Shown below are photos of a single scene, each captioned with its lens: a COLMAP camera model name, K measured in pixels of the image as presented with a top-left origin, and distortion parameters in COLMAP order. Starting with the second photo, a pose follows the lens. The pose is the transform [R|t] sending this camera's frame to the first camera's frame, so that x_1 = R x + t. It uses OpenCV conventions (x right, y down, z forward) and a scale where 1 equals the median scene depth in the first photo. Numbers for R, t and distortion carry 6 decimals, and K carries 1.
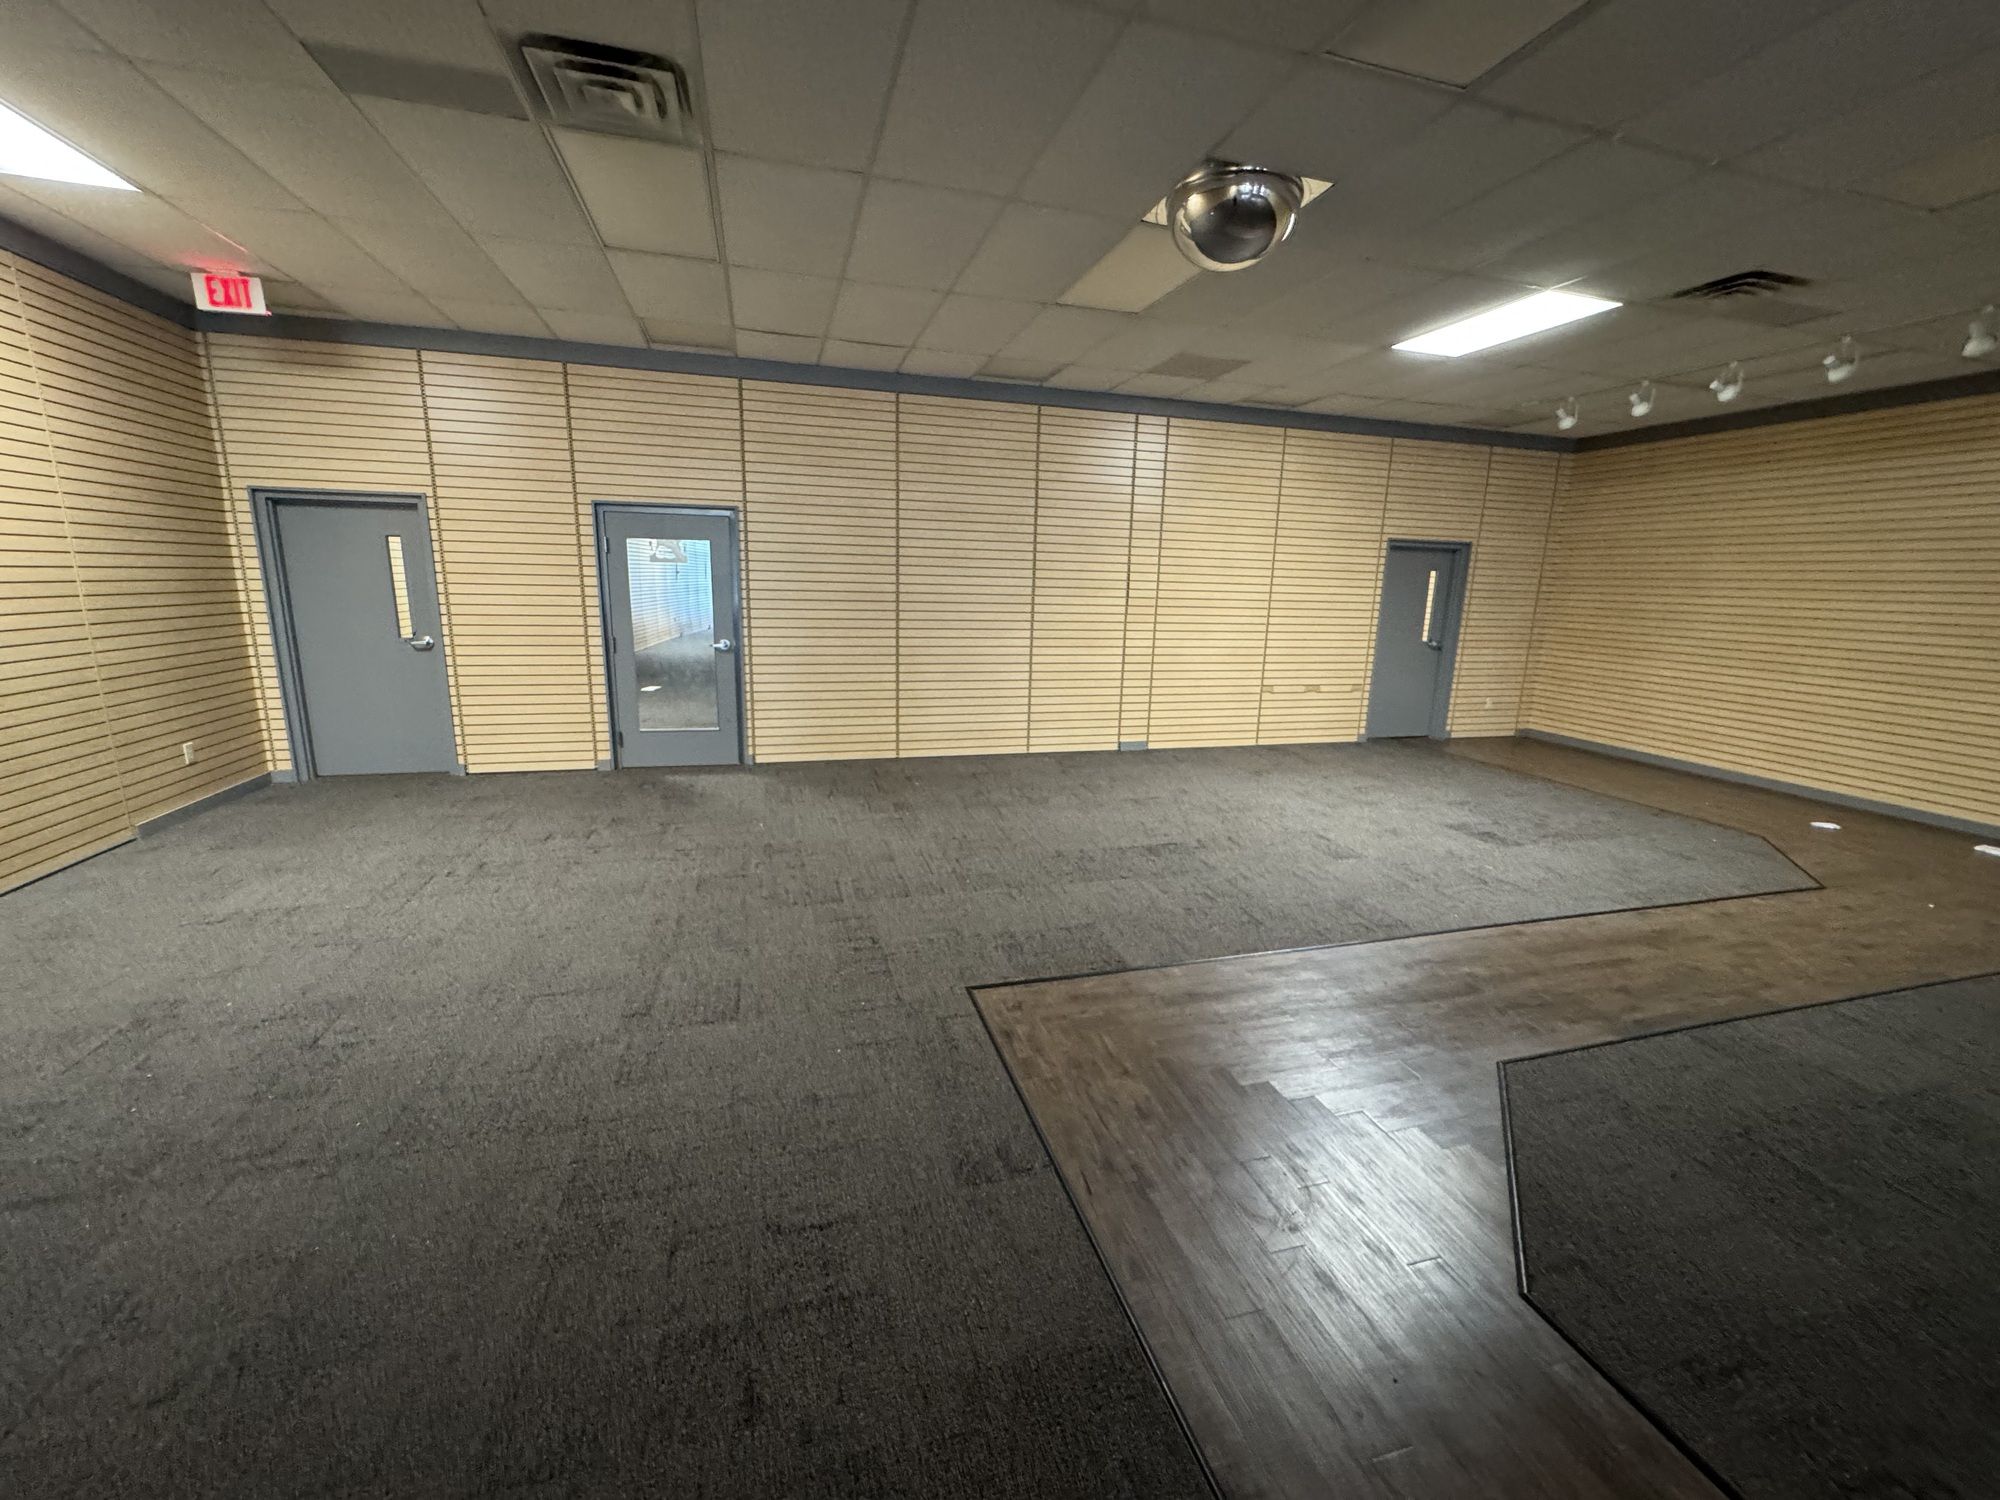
lens RADIAL K [[805.1, 0, 1003.5], [0, 805.1, 748.3], [0, 0, 1]] dist [-0.000576, -0.000006]
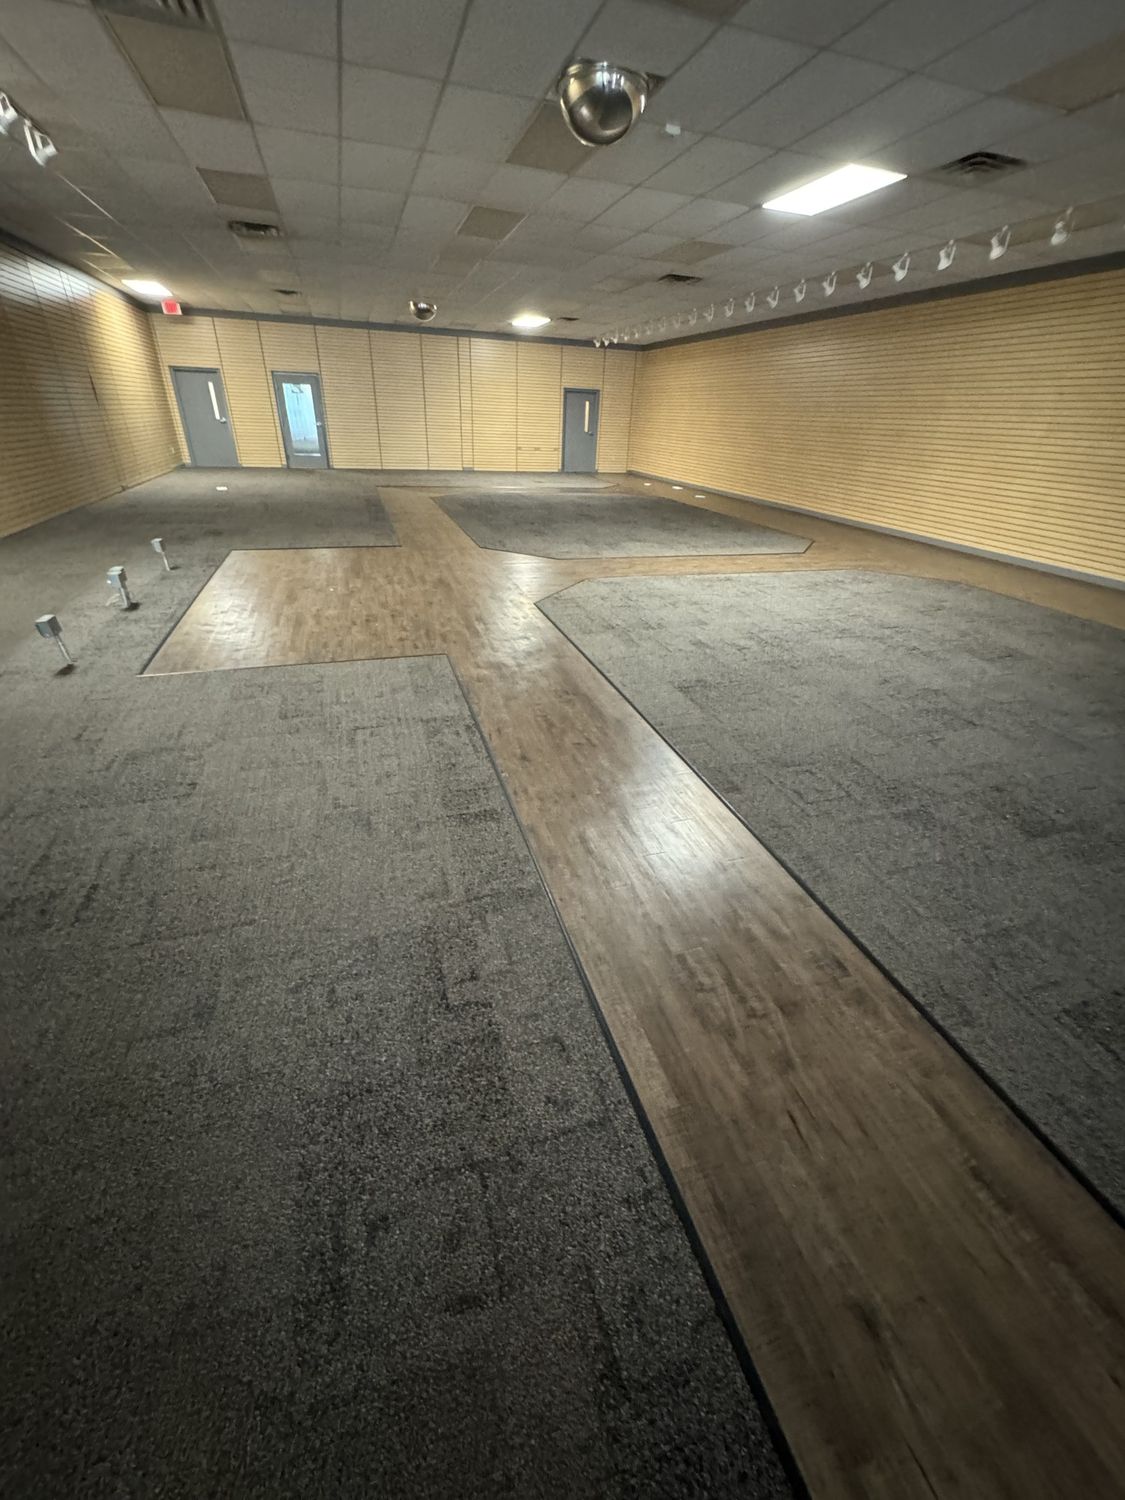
lens RADIAL K [[603.6, 0, 561.2], [0, 603.6, 752.9], [0, 0, 1]] dist [0.011952, -0.000058]
pose [[0.998010, -0.018709, 0.060218, 0.358179], [-0.001286, 0.948736, 0.316068, 0.284654], [-0.063044, -0.315516, 0.946824, -1.431685]]
